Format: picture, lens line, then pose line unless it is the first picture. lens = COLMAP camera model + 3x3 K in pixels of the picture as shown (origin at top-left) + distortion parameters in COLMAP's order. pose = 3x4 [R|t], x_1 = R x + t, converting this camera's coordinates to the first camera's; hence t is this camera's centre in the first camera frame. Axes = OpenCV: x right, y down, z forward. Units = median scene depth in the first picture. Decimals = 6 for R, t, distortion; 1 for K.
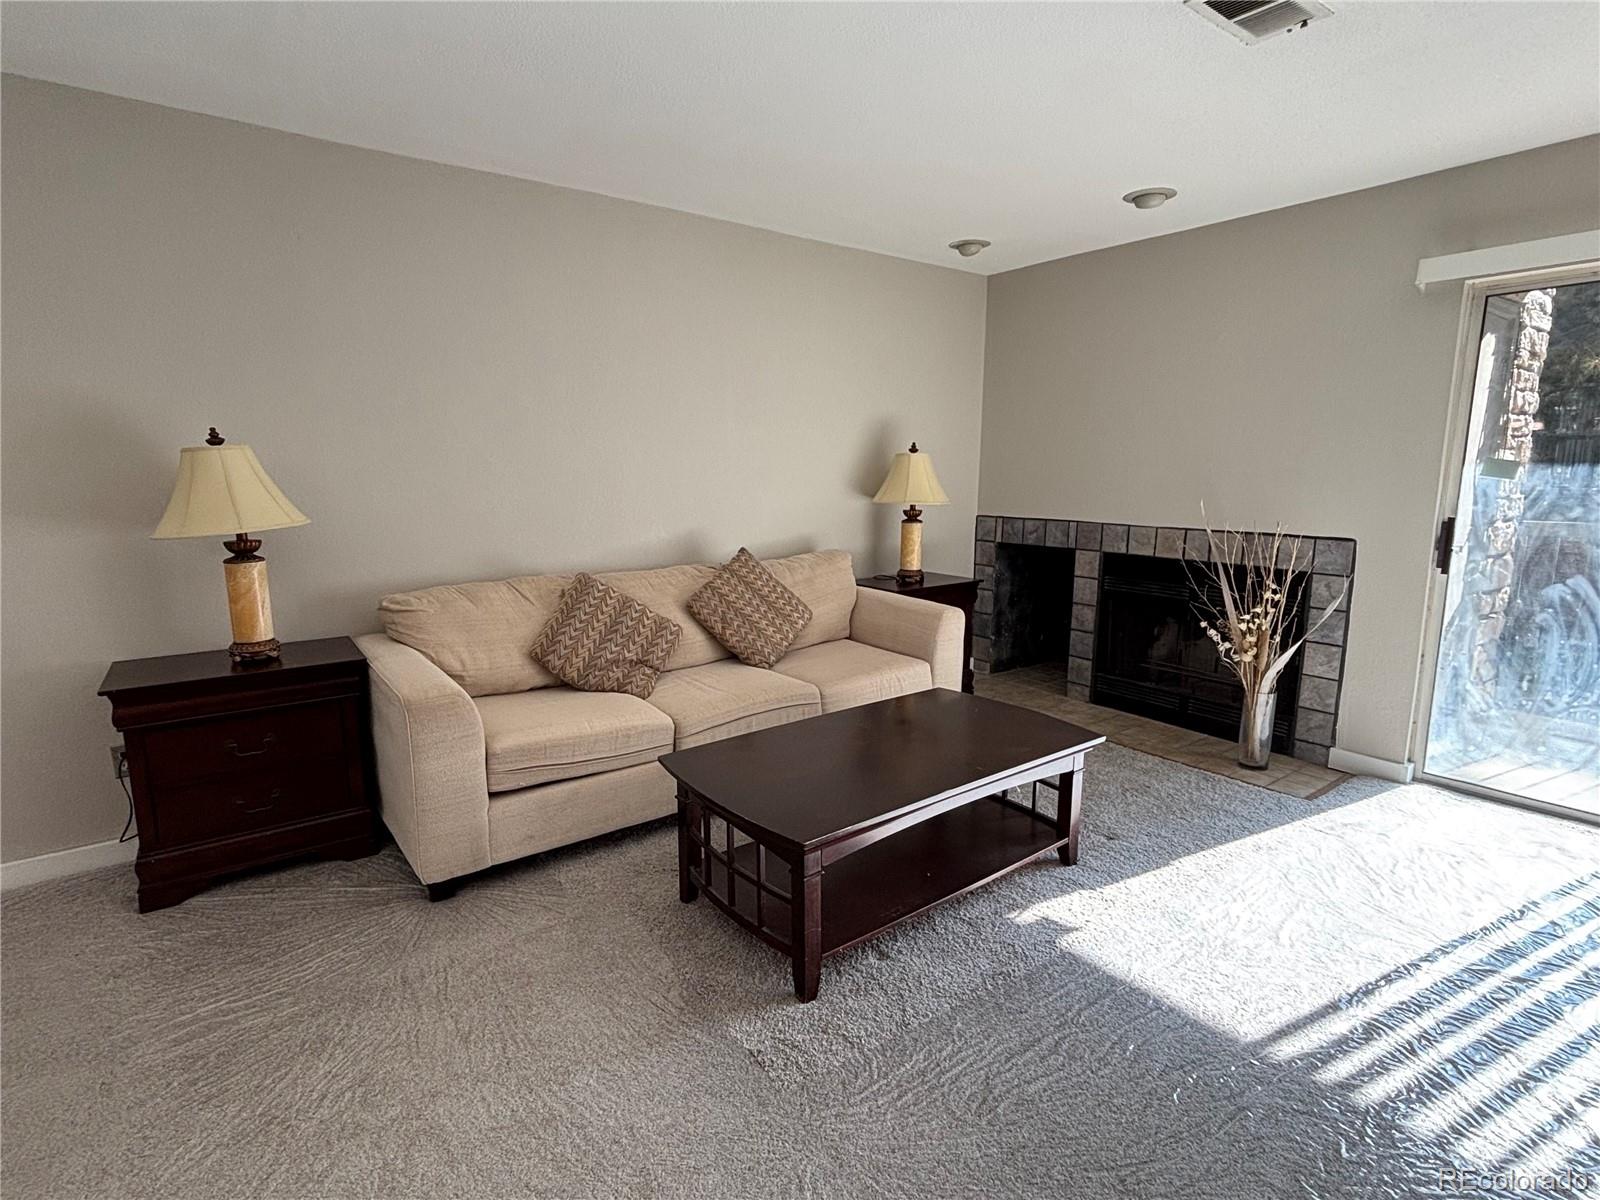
lens RADIAL K [[797.6, 0, 798.8], [0, 797.6, 600.6], [0, 0, 1]] dist [-0.006405, -0.000829]
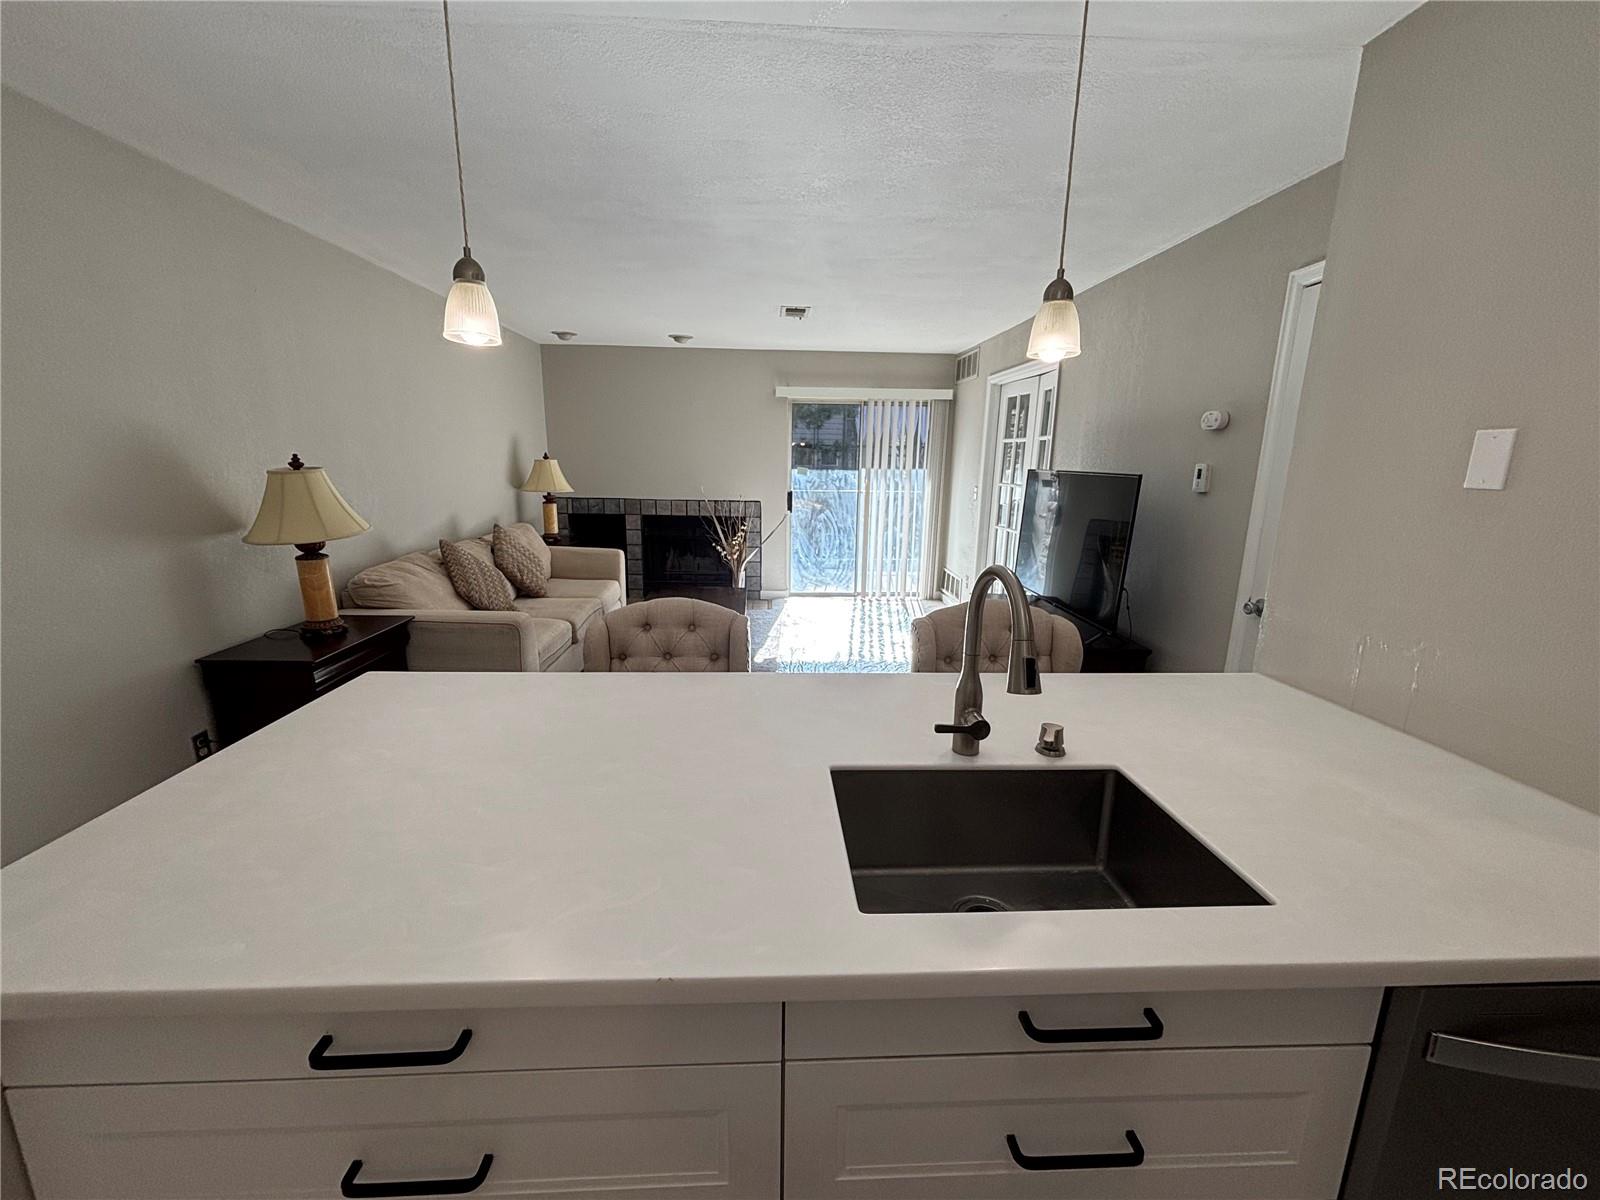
lens RADIAL K [[652.4, 0, 797.8], [0, 652.4, 598.7], [0, 0, 1]] dist [0.000400, -0.000046]
pose [[0.556729, -0.168133, 0.813501, -0.849013], [0.118850, 0.985350, 0.122315, -0.014566], [-0.822148, 0.028588, 0.568556, -0.182636]]
